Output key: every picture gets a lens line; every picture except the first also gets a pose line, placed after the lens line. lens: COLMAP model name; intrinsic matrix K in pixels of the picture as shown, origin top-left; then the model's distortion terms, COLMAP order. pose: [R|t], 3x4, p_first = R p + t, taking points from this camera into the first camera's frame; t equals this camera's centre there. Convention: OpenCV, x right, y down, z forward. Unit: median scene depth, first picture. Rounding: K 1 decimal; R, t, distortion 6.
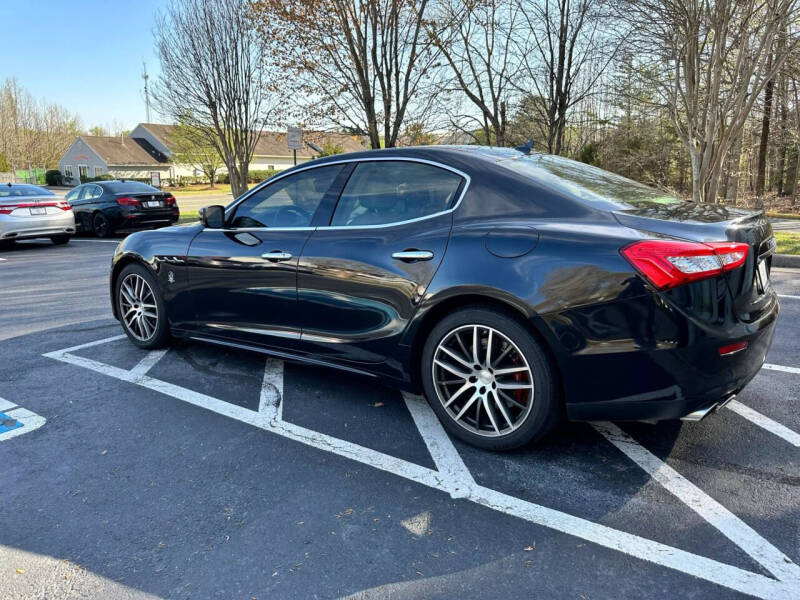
lens RADIAL K [[569.4, 0, 387.6], [0, 569.4, 295.2], [0, 0, 1]] dist [0.018594, -0.031384]
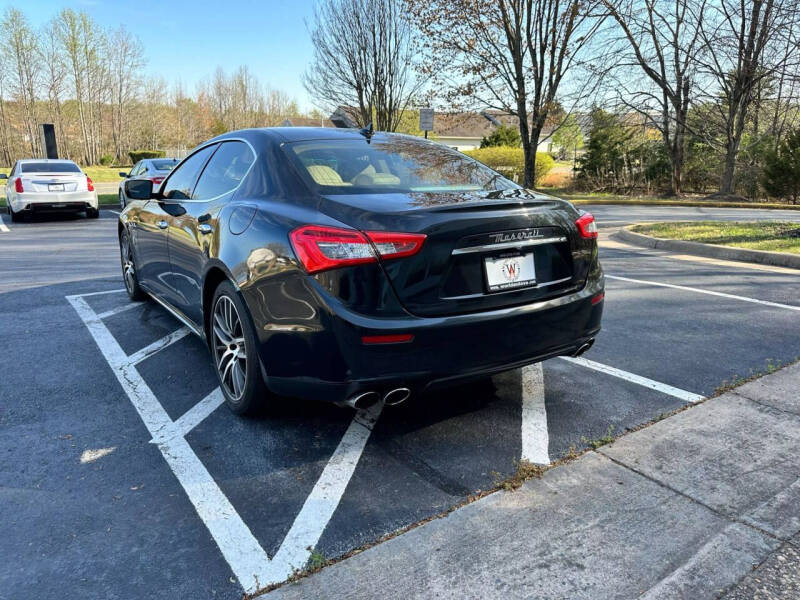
lens RADIAL K [[569.4, 0, 395.2], [0, 569.4, 303.6], [0, 0, 1]] dist [0.018594, -0.031384]
pose [[0.947852, 0.095554, -0.304048, 0.683068], [-0.082113, 0.995008, 0.056723, -0.016148], [0.307950, -0.028799, 0.950967, 0.065900]]
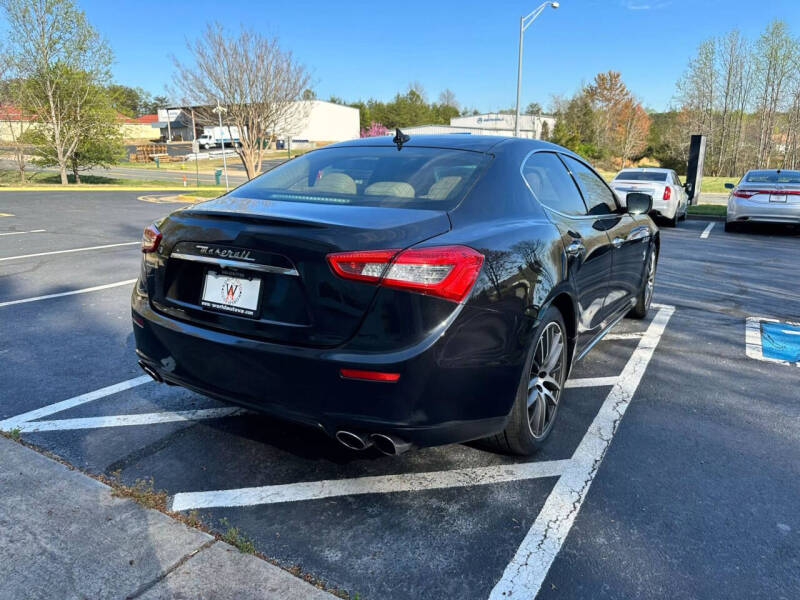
lens RADIAL K [[569.4, 0, 397.7], [0, 569.4, 301.2], [0, 0, 1]] dist [0.018594, -0.031384]
pose [[0.102317, 0.248354, -0.963250, 1.302732], [-0.216369, 0.950705, 0.222137, -0.224257], [0.970936, 0.185689, 0.151009, 0.994680]]
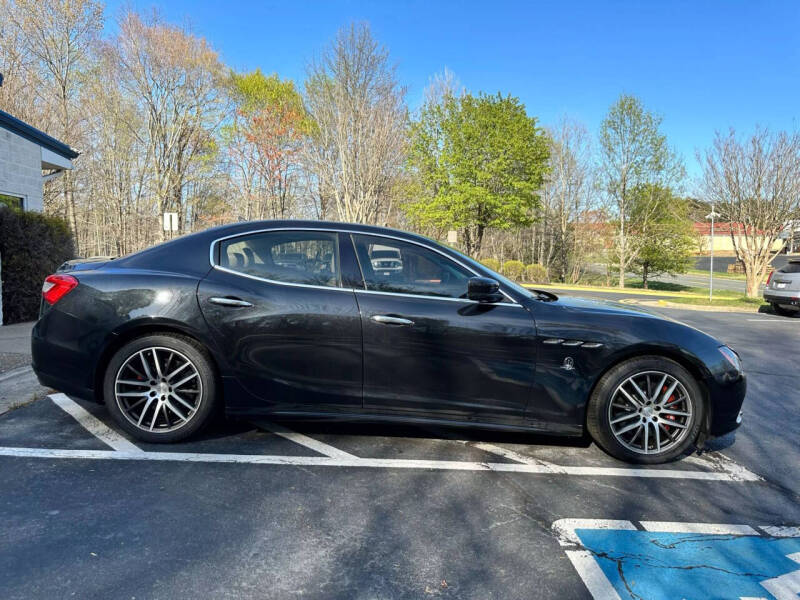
lens RADIAL K [[569.4, 0, 396.8], [0, 569.4, 301.6], [0, 0, 1]] dist [0.018594, -0.031384]
pose [[-0.782562, 0.032728, -0.621711, 0.916277], [-0.150276, 0.959159, 0.239649, -0.469972], [0.604163, 0.280969, -0.745683, 2.339754]]
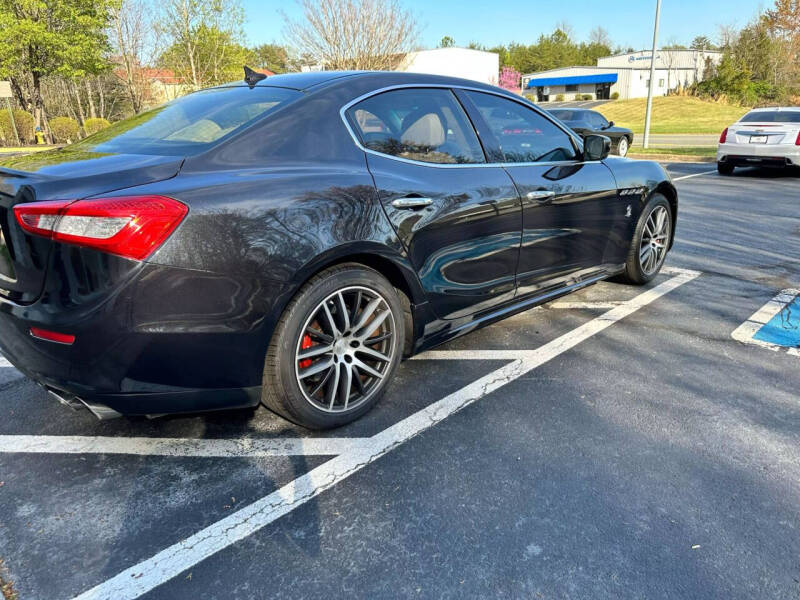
lens RADIAL K [[569.4, 0, 397.0], [0, 569.4, 305.4], [0, 0, 1]] dist [0.018594, -0.031384]
pose [[-0.136594, 0.330084, -0.934016, 1.214859], [-0.181577, 0.918537, 0.351169, -0.304675], [0.973844, 0.217563, -0.065531, 1.461775]]
